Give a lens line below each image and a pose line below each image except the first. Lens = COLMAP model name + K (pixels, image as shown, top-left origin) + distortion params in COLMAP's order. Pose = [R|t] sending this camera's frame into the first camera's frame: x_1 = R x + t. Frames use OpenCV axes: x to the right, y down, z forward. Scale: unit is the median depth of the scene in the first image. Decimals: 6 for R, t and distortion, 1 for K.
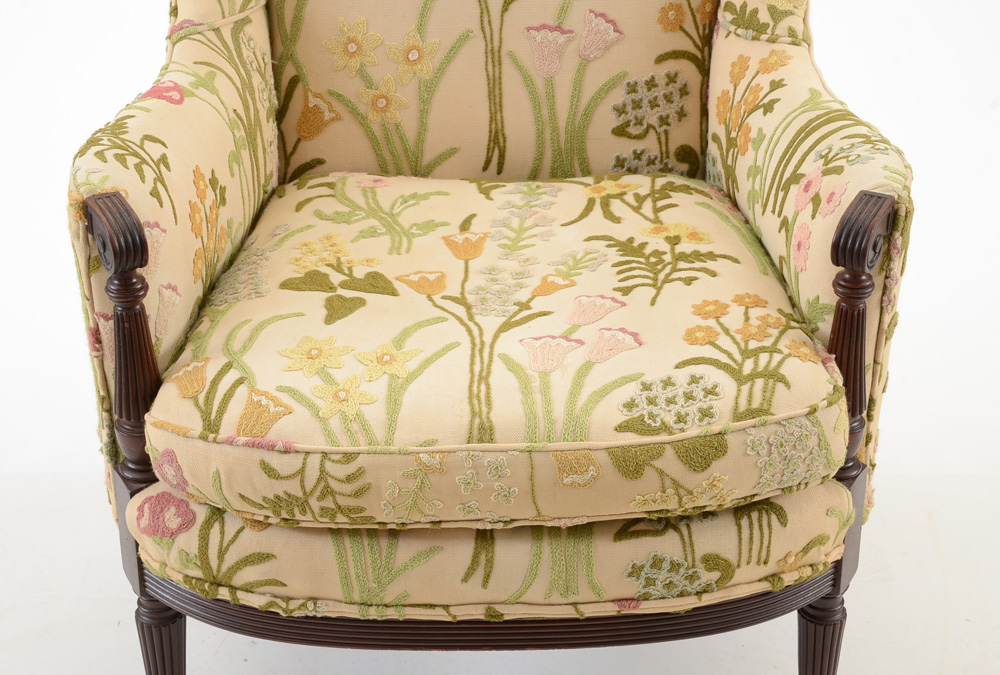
lens RADIAL K [[2236.4, 0, 500.0], [0, 2236.4, 337.5], [0, 0, 1]] dist [0.438042, 0.362151]
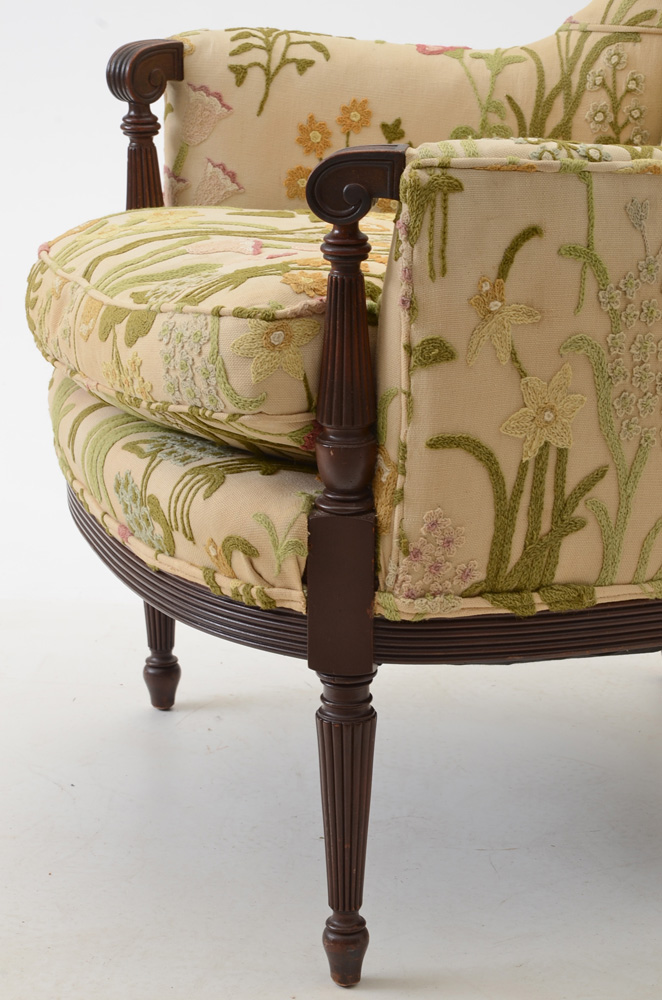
lens RADIAL K [[2711.2, 0, 334.5], [0, 2711.2, 509.1], [0, 0, 1]] dist [0.695679, -0.443100]
pose [[0.286320, 0.263544, -0.921176, 1.069554], [-0.476420, 0.873308, 0.101768, -0.038650], [0.831291, 0.409728, 0.375603, 0.663999]]
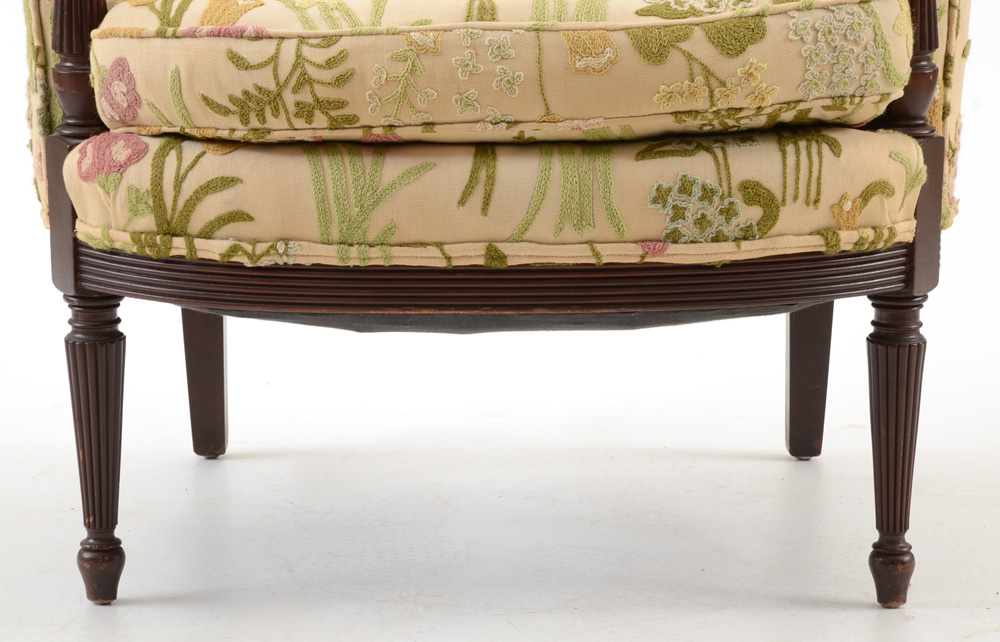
lens RADIAL K [[4144.1, 0, 477.3], [0, 4144.1, 351.7], [0, 0, 1]] dist [1.310545, 3.236067]
pose [[0.999837, 0.002458, -0.017883, 0.018562], [-0.007856, 0.951205, -0.308461, 0.643329], [0.016252, 0.308551, 0.951069, -0.484924]]
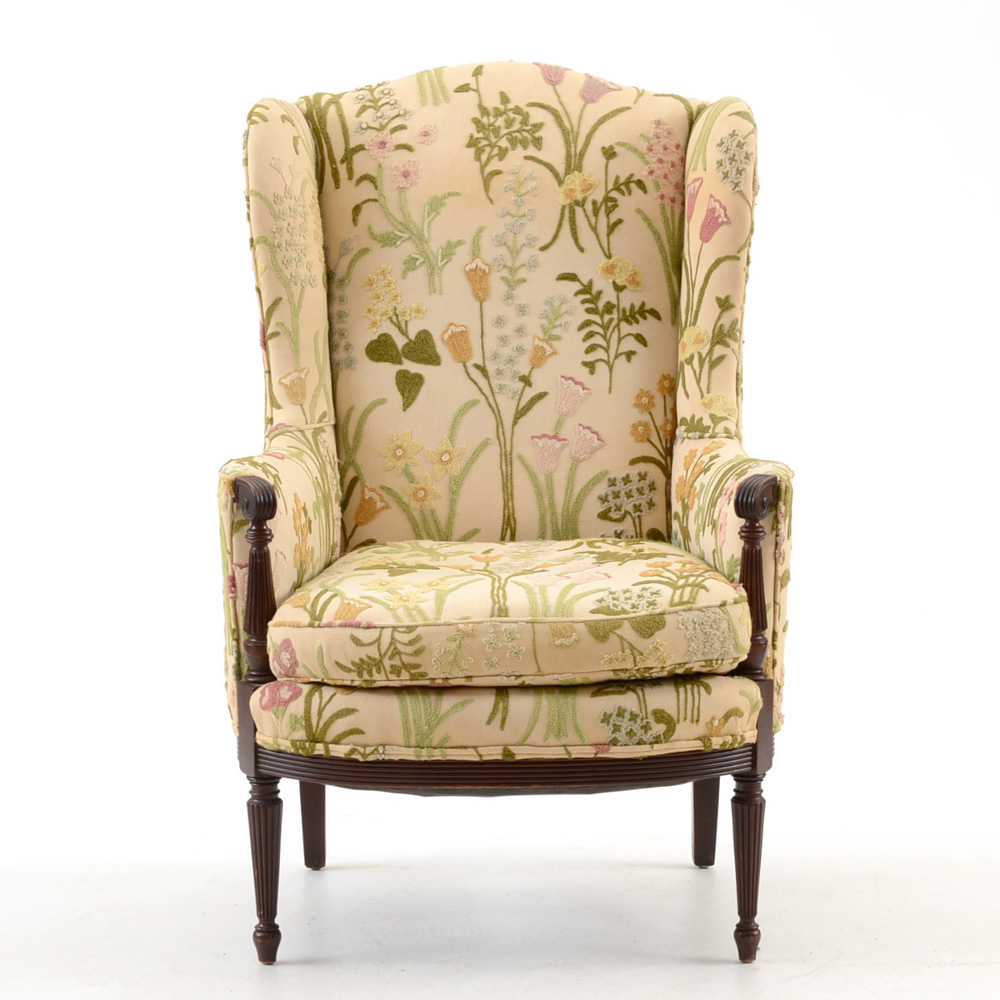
lens RADIAL K [[4890.9, 0, 500.0], [0, 4890.9, 500.0], [0, 0, 1]] dist [0.866721, -10.505133]
pose [[0.999995, -0.003114, -0.001004, -0.004531], [0.002581, 0.939459, -0.342653, 1.042589], [0.002010, 0.342648, 0.939462, -1.992936]]
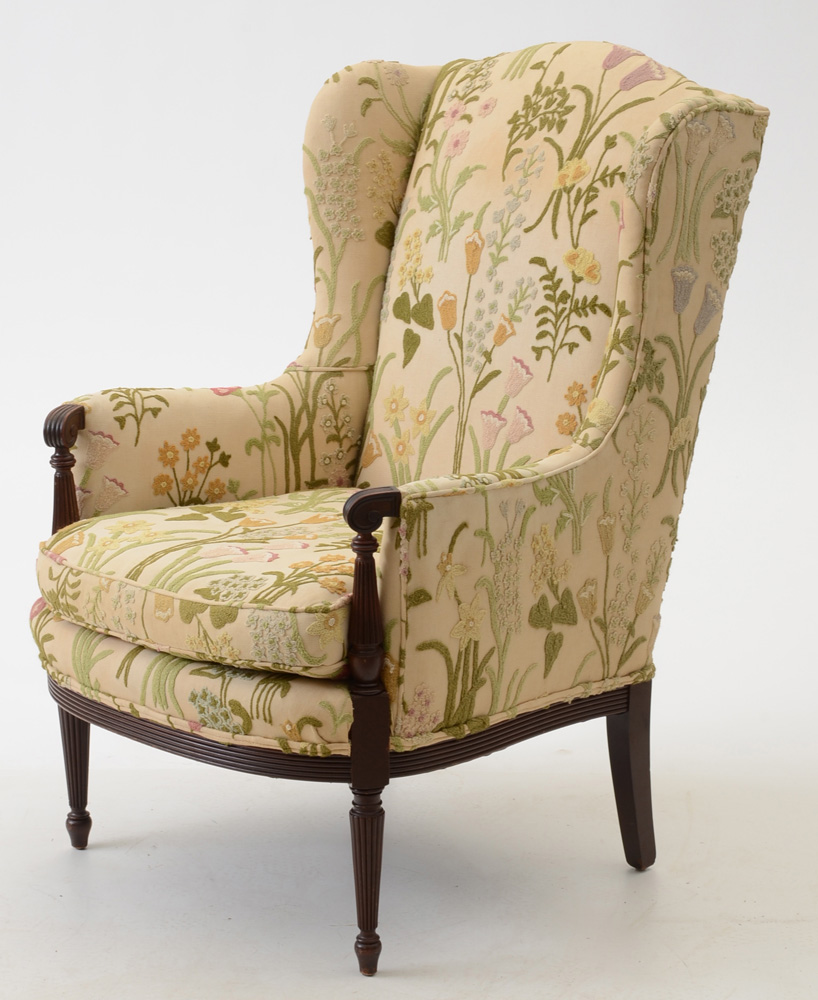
lens RADIAL K [[3142.6, 0, 406.8], [0, 3142.6, 428.9], [0, 0, 1]] dist [0.506247, 0.168969]
pose [[0.668092, 0.162716, -0.726069, 1.600640], [-0.362464, 0.923360, -0.126592, 0.150835], [0.649825, 0.347749, 0.675869, -0.356009]]
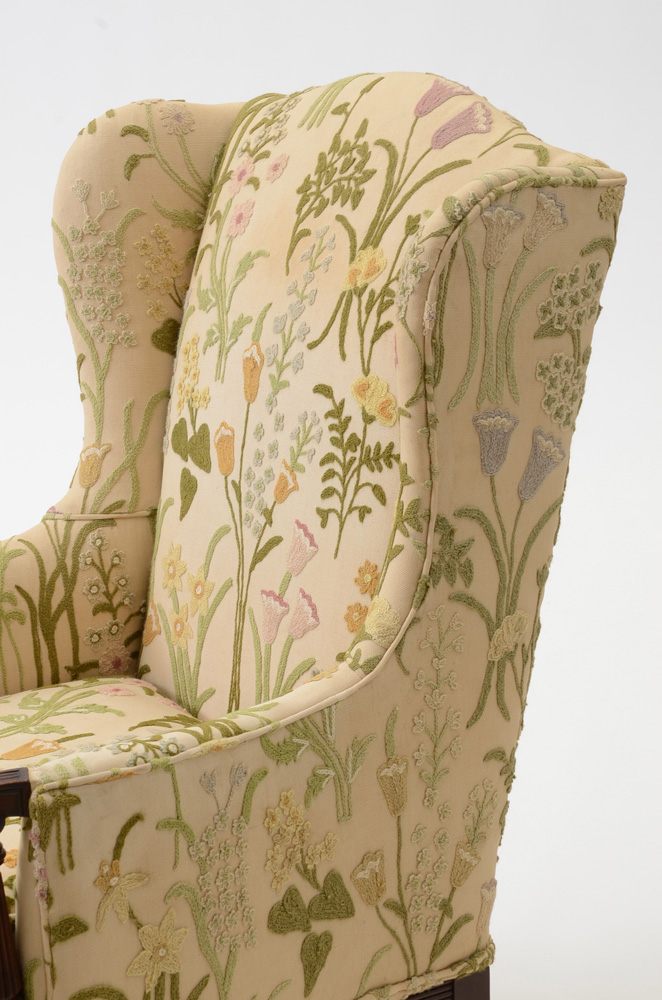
lens RADIAL K [[2711.2, 0, 334.5], [0, 2711.2, 509.1], [0, 0, 1]] dist [0.695679, -0.443100]
pose [[0.556584, 0.214733, -0.802561, 1.169087], [-0.353181, 0.935540, 0.005379, -0.223417], [0.751983, 0.280455, 0.596546, 0.349451]]
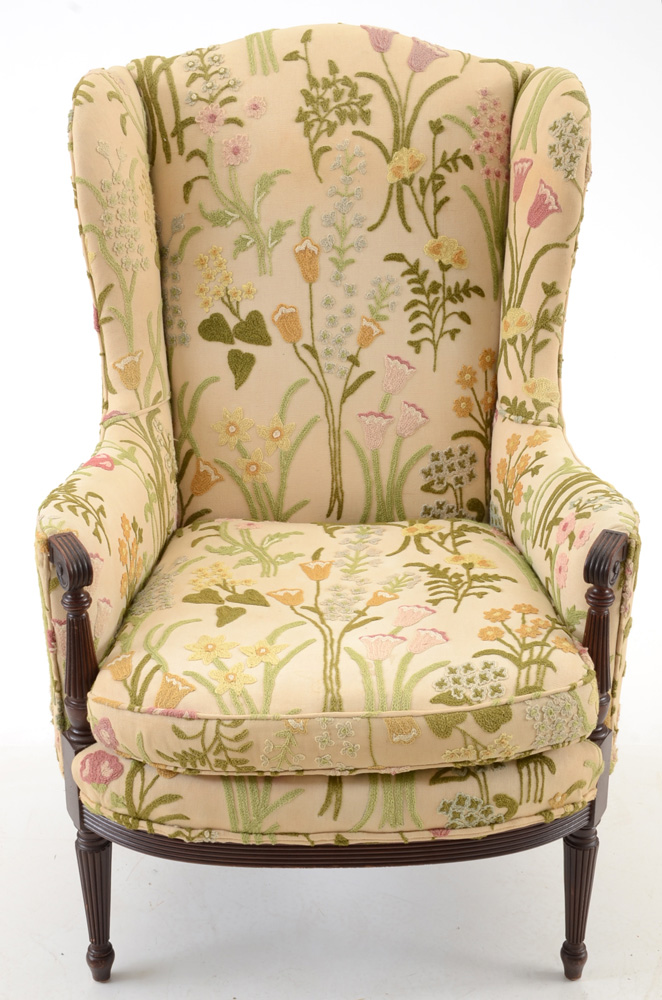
lens RADIAL K [[1790.1, 0, 326.4], [0, 1790.1, 511.8], [0, 0, 1]] dist [0.243121, 0.245951]
pose [[0.999960, -0.002980, 0.008483, -0.020624], [0.003680, 0.996479, -0.083757, 0.016486], [-0.008203, 0.083785, 0.996450, -0.104006]]
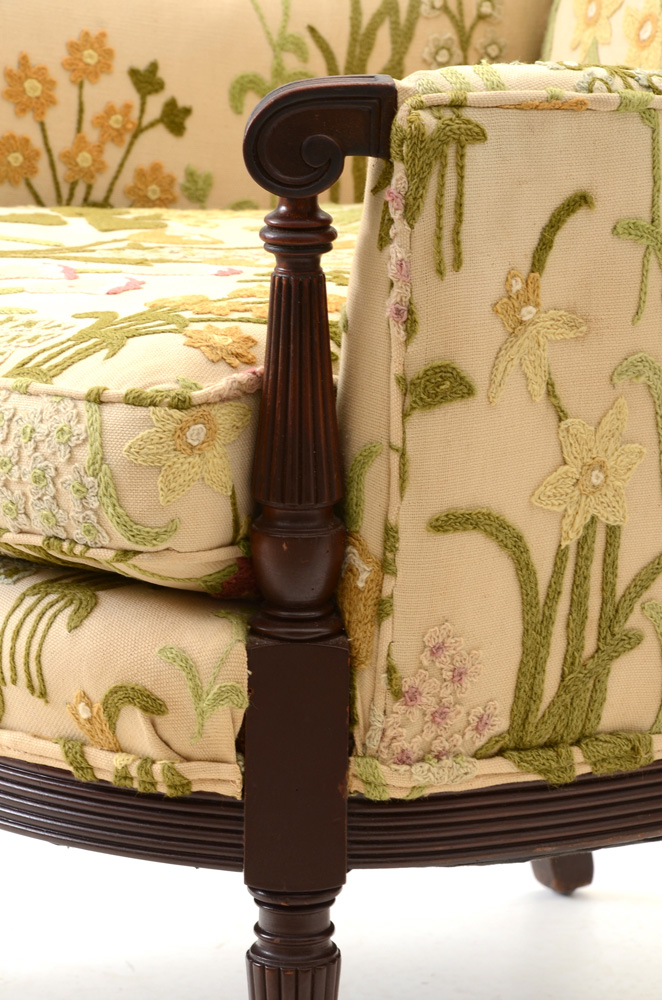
lens RADIAL K [[4120.5, 0, 332.1], [0, 4120.5, 512.7], [0, 0, 1]] dist [1.318538, -0.414342]
pose [[0.494967, 0.200047, -0.845570, 0.989647], [-0.438188, 0.897801, -0.044096, 0.074567], [0.750332, 0.392345, 0.532040, 0.509632]]
